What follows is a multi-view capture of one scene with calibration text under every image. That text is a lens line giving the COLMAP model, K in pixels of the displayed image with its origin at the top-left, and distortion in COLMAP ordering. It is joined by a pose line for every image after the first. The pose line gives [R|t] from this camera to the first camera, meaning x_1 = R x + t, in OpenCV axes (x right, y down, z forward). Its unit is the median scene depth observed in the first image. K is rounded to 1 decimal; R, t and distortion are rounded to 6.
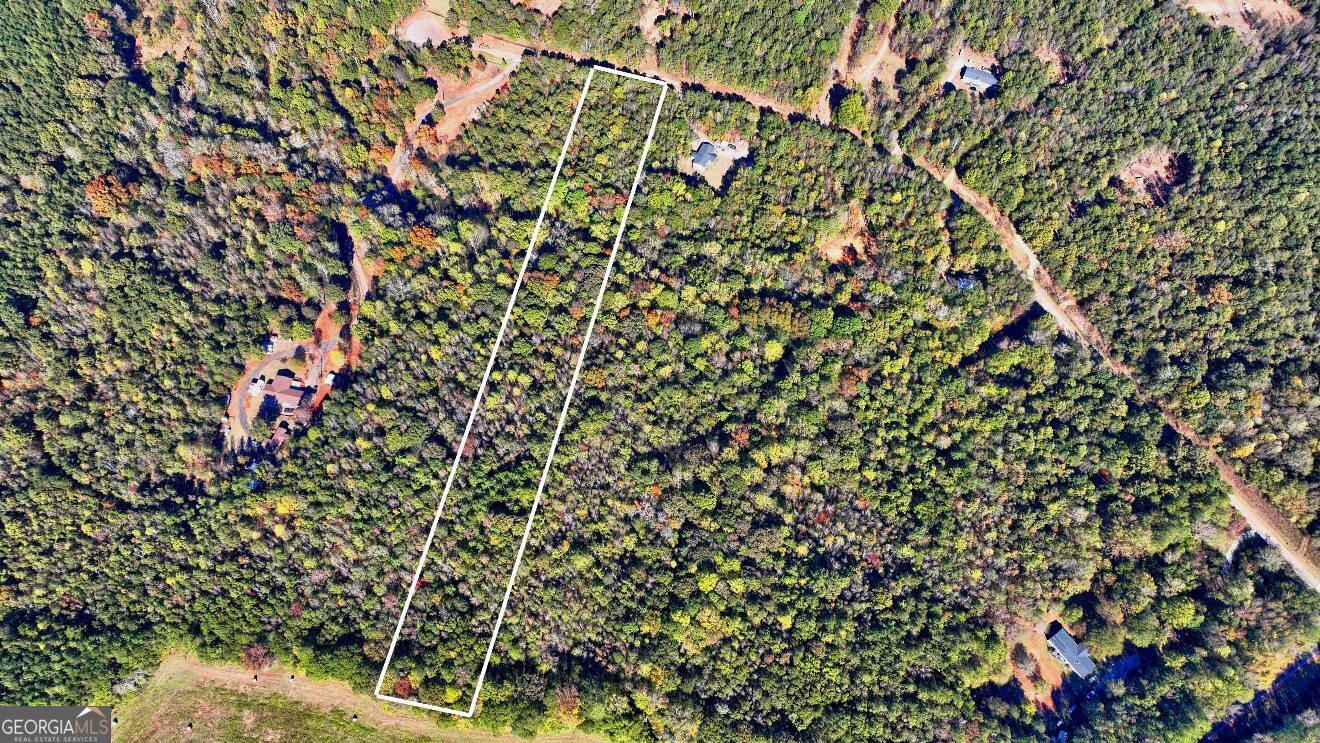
lens RADIAL K [[929.2, 0, 663.0], [0, 929.2, 371.7], [0, 0, 1]] dist [0.000429, 0.012788]
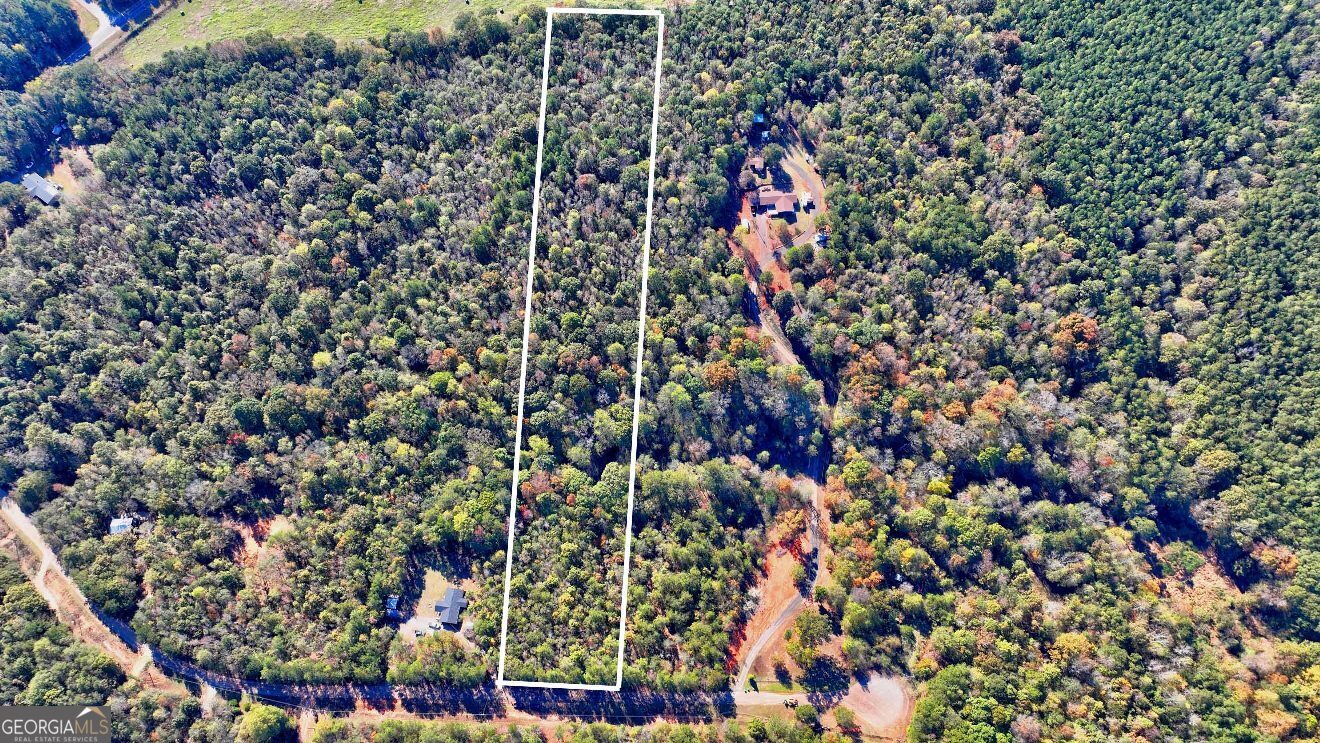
lens RADIAL K [[929.2, 0, 663.0], [0, 929.2, 371.7], [0, 0, 1]] dist [0.000429, 0.012788]
pose [[-0.954517, 0.275923, -0.112978, -0.110209], [-0.274242, -0.663794, 0.695823, -0.826628], [0.117000, 0.695158, 0.709272, 0.375671]]
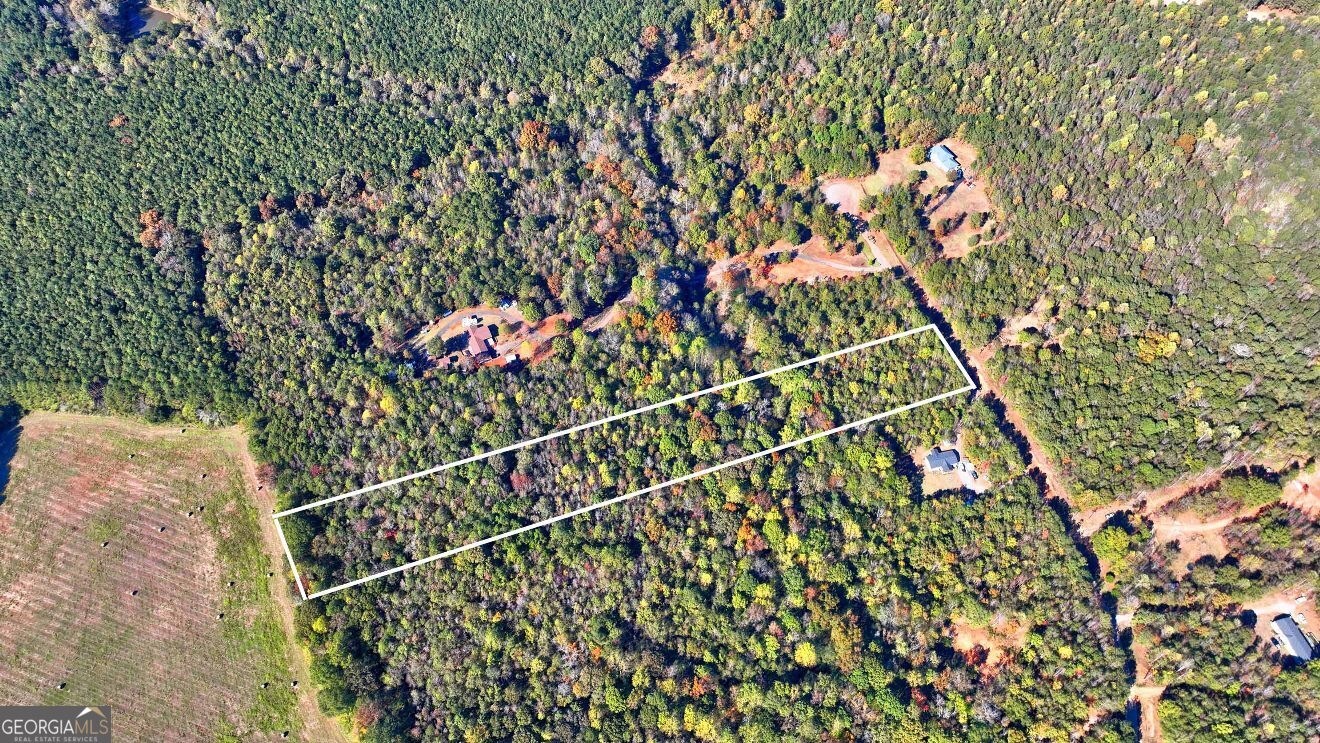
lens RADIAL K [[929.2, 0, 663.0], [0, 929.2, 371.7], [0, 0, 1]] dist [0.000429, 0.012788]
pose [[0.621833, 0.650360, -0.436297, 0.254970], [-0.712069, 0.701438, 0.030712, -0.148095], [0.326009, 0.291576, 0.899279, 0.070648]]
